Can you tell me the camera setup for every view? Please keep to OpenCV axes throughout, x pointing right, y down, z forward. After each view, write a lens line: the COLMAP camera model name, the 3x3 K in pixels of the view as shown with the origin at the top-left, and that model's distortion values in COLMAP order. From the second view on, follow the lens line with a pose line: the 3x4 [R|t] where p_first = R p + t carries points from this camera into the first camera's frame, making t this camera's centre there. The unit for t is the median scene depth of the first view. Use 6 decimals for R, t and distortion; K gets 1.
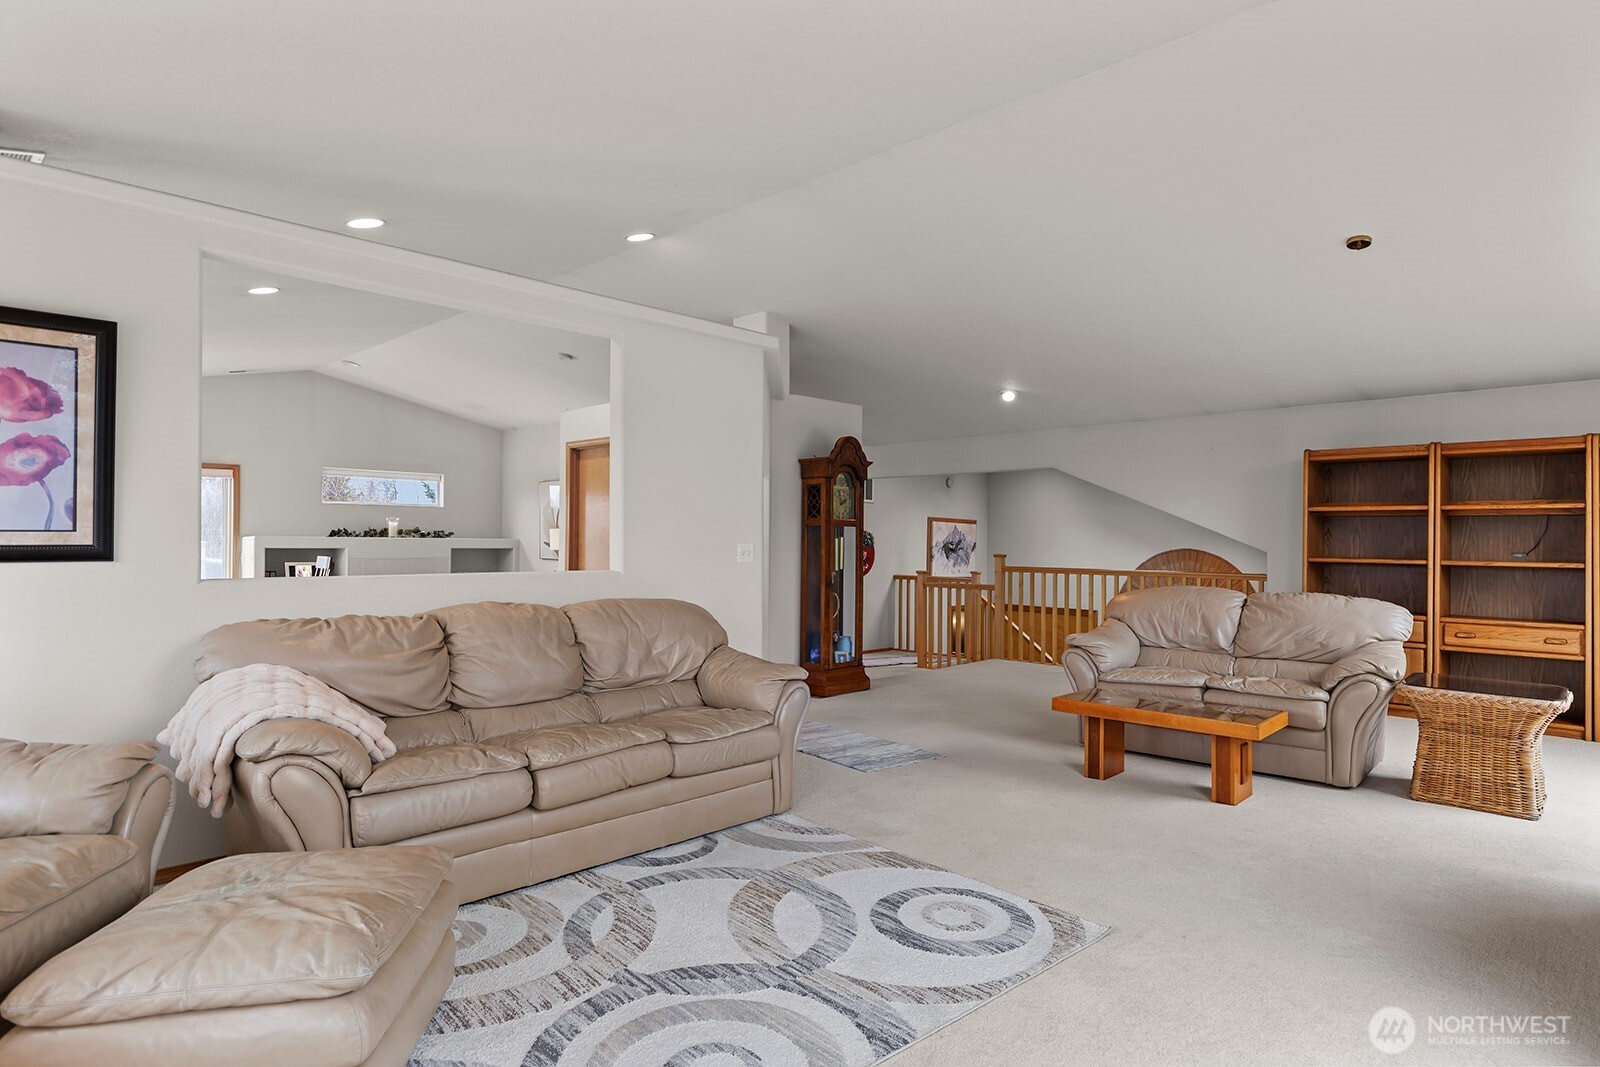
lens RADIAL K [[893.2, 0, 800.0], [0, 893.2, 533.5], [0, 0, 1]] dist [0.002395, -0.000261]
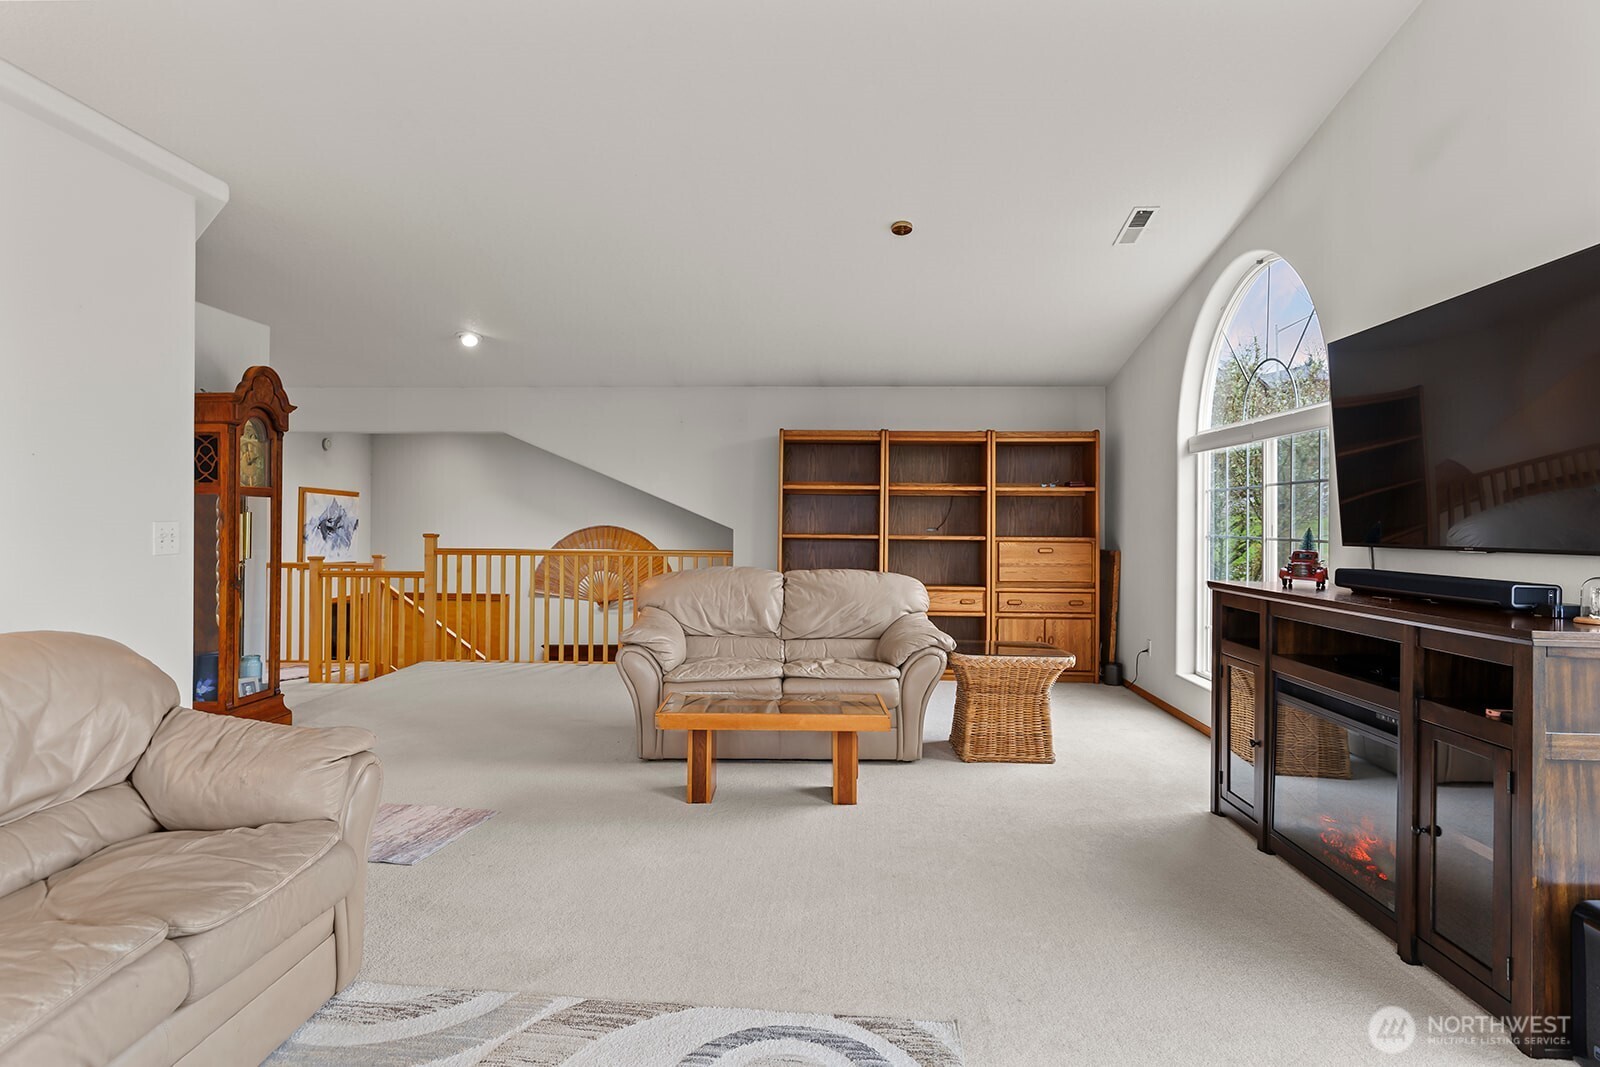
lens RADIAL K [[907.1, 0, 799.8], [0, 907.1, 515.9], [0, 0, 1]] dist [0.003590, -0.001009]
pose [[0.744339, 0.001670, 0.667800, -0.122118], [-0.006049, 0.999973, 0.004241, 0.001754], [-0.667774, -0.007196, 0.744329, 0.227586]]
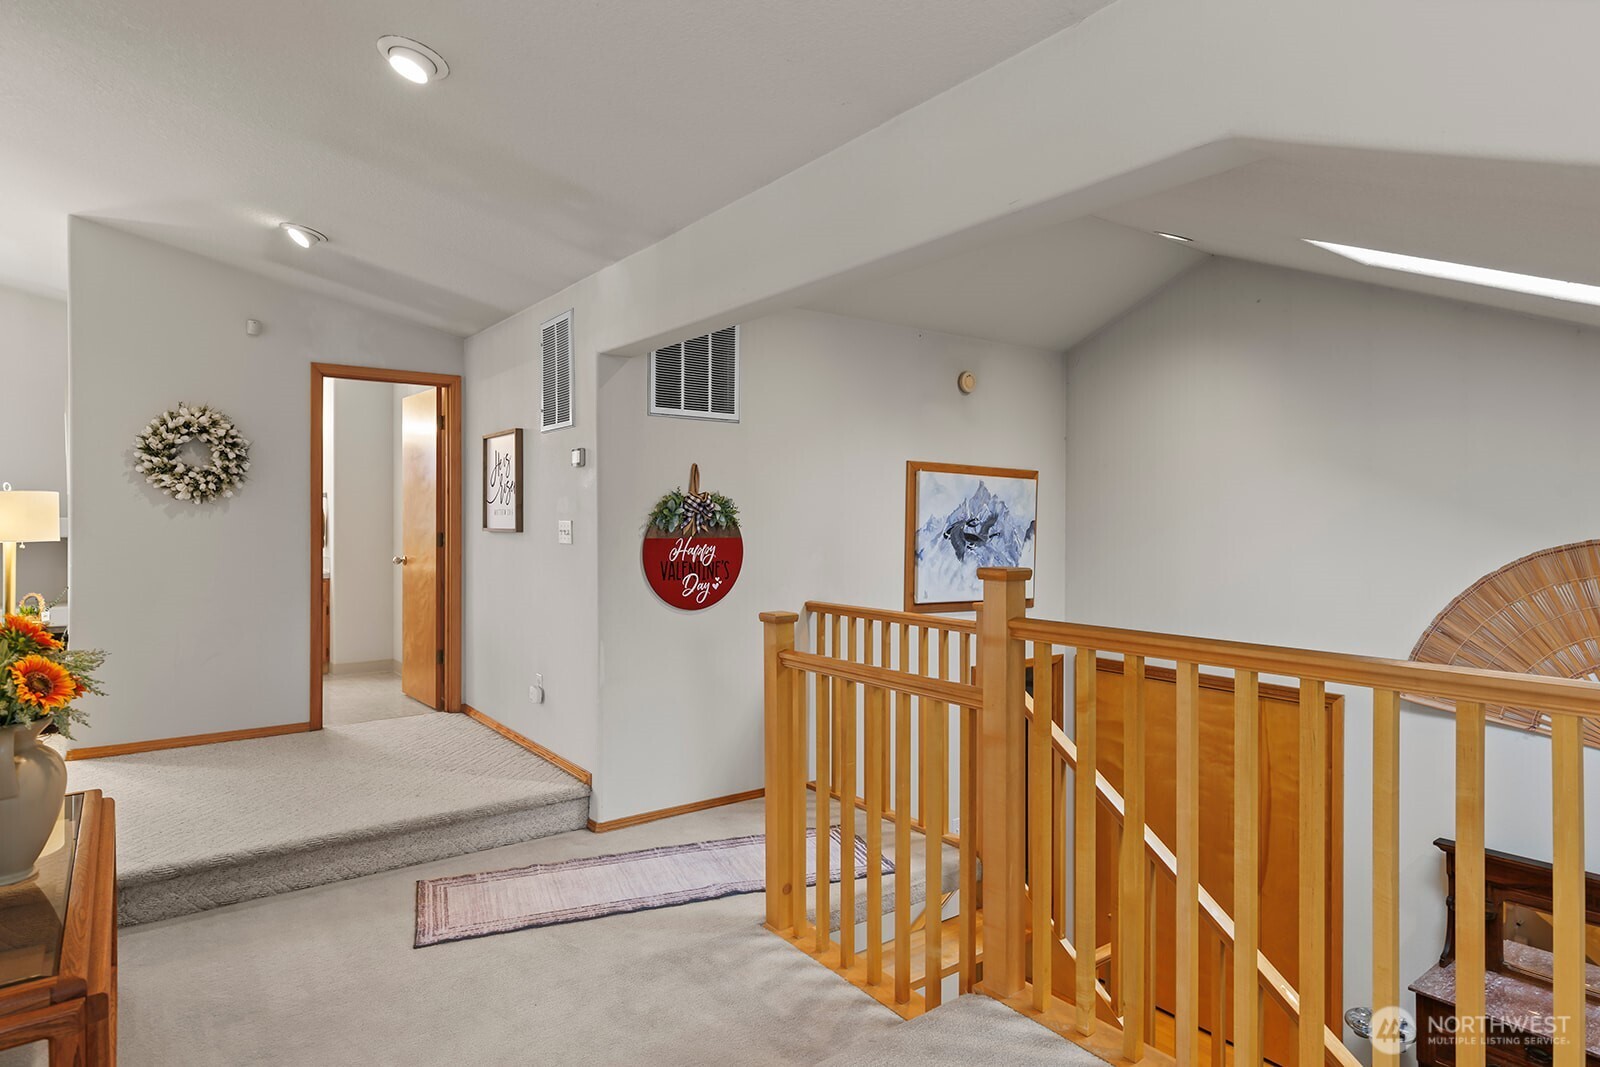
lens RADIAL K [[907.1, 0, 799.8], [0, 907.1, 515.9], [0, 0, 1]] dist [0.003590, -0.001009]
pose [[0.989170, -0.005725, -0.146665, 0.308500], [0.006335, 0.999973, 0.003694, 0.011102], [0.146640, -0.004583, 0.989179, 1.120960]]
